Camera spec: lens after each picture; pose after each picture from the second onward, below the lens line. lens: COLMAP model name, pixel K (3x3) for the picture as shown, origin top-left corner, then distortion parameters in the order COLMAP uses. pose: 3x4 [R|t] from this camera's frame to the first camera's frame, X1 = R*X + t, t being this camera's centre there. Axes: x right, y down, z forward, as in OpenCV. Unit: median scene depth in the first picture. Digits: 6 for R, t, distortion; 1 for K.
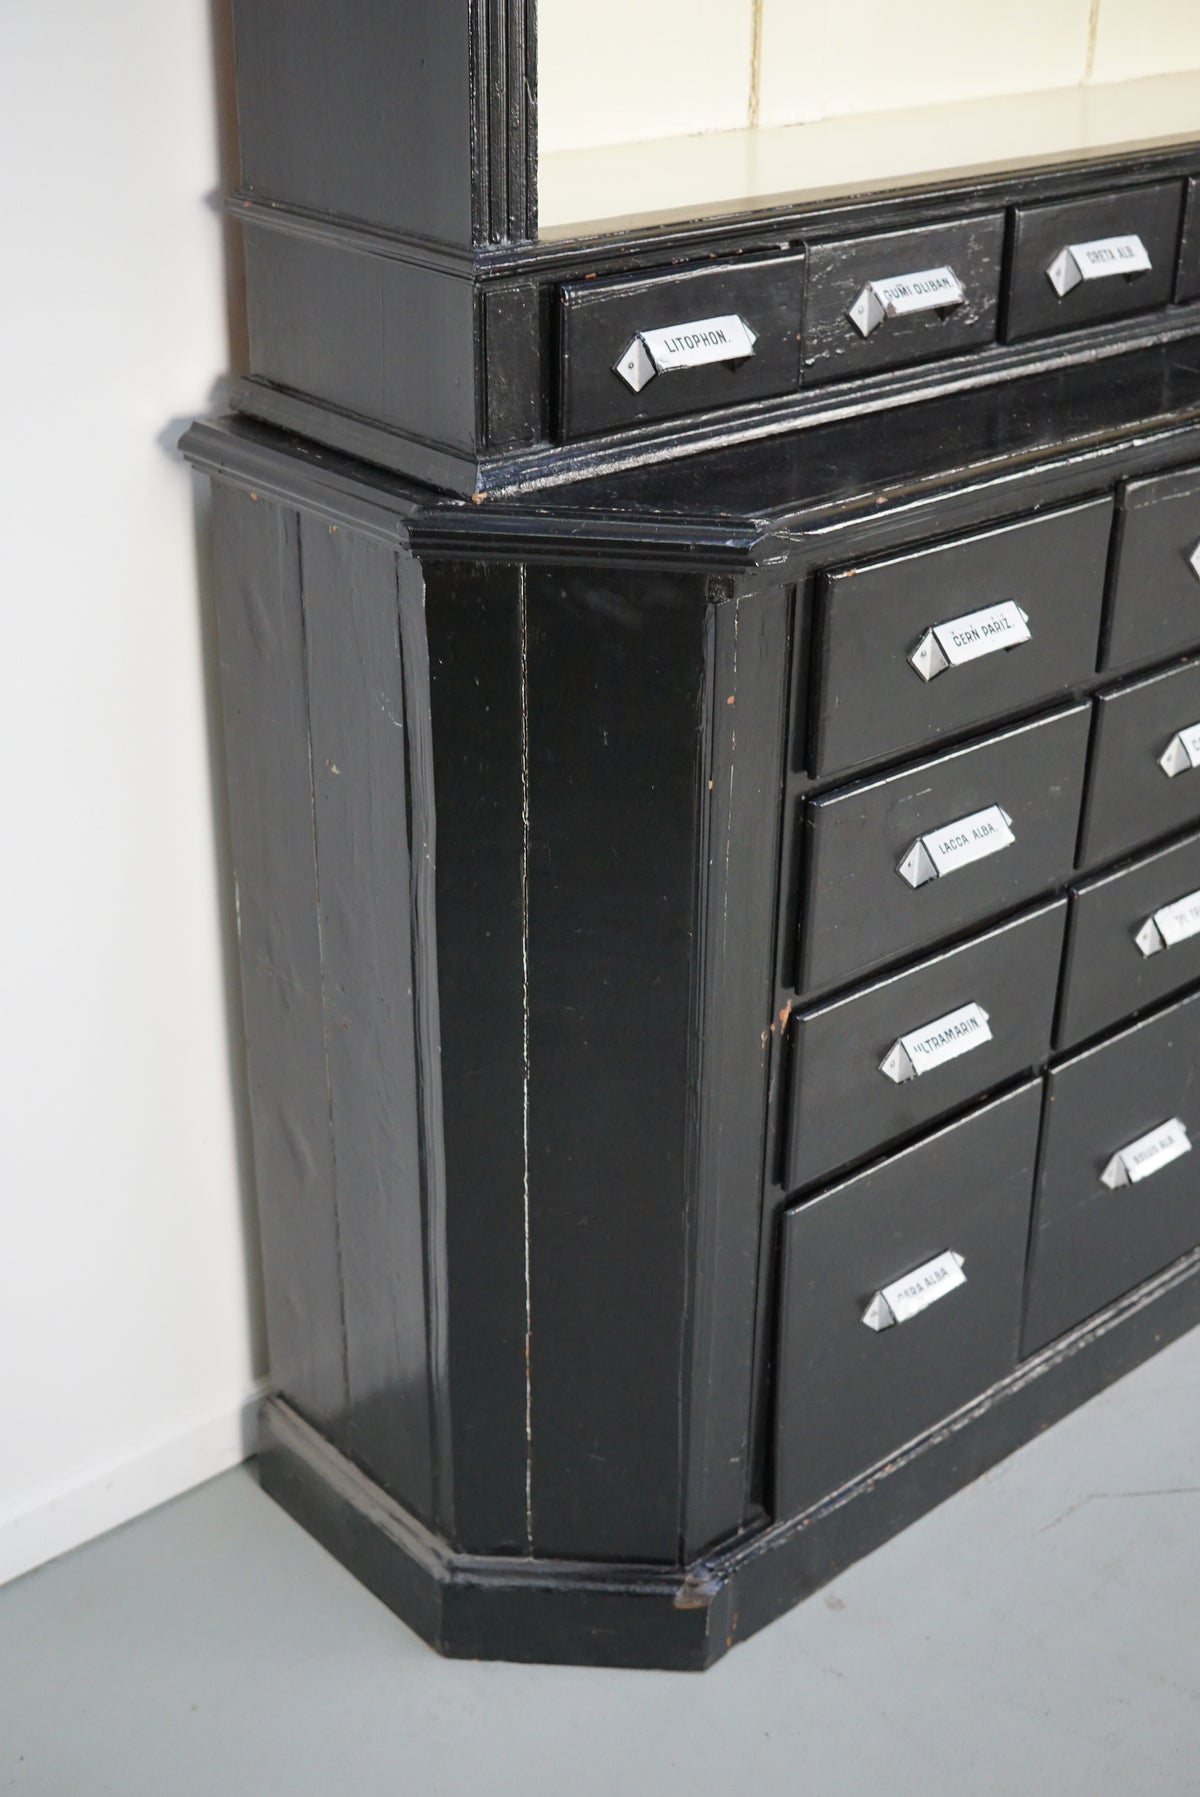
lens RADIAL K [[2320.4, 0, 600.0], [0, 2320.4, 898.5], [0, 0, 1]] dist [-0.150419, 0.326118]
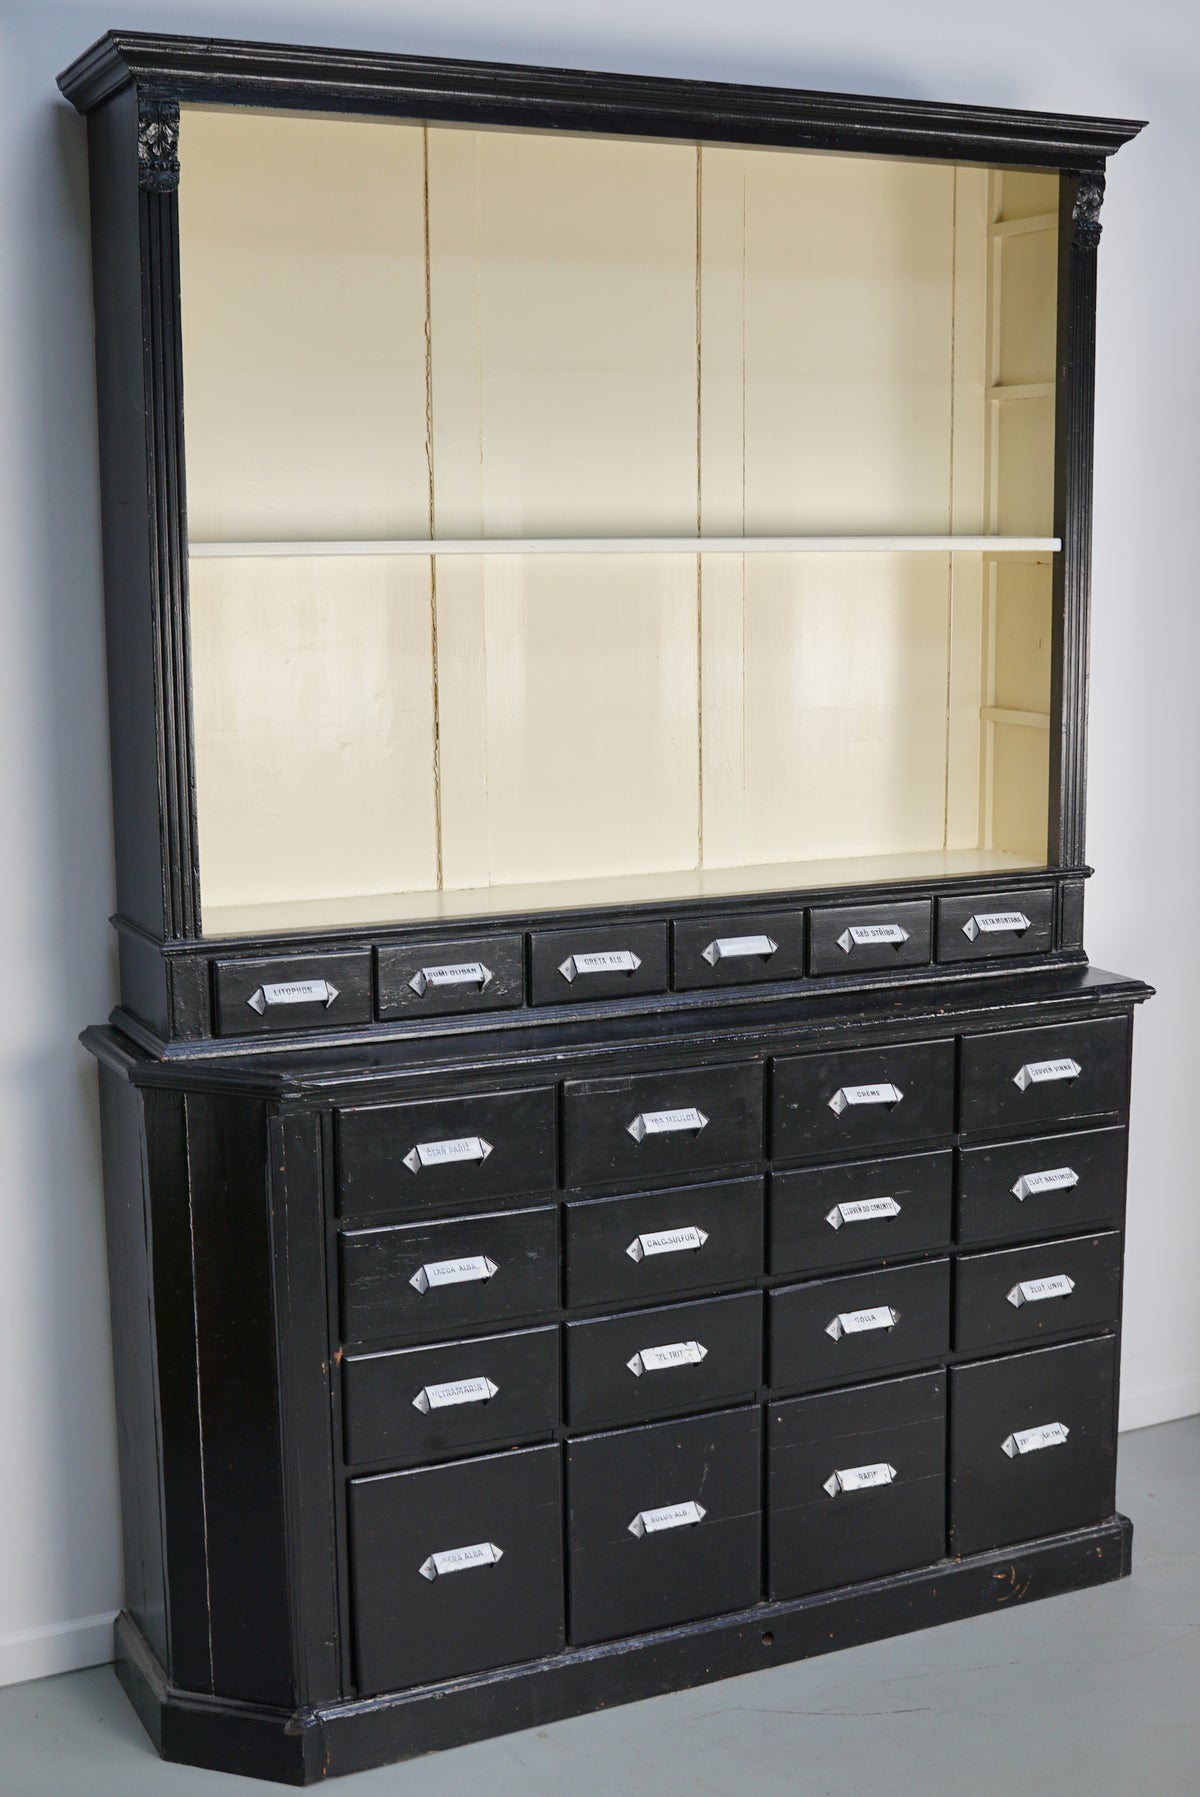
lens RADIAL K [[2320.4, 0, 600.0], [0, 2320.4, 898.5], [0, 0, 1]] dist [-0.150419, 0.326118]
pose [[0.964971, 0.018469, -0.261704, 0.747312], [-0.101076, 0.946688, -0.305884, 0.243535], [0.242103, 0.321621, 0.915394, -0.722877]]
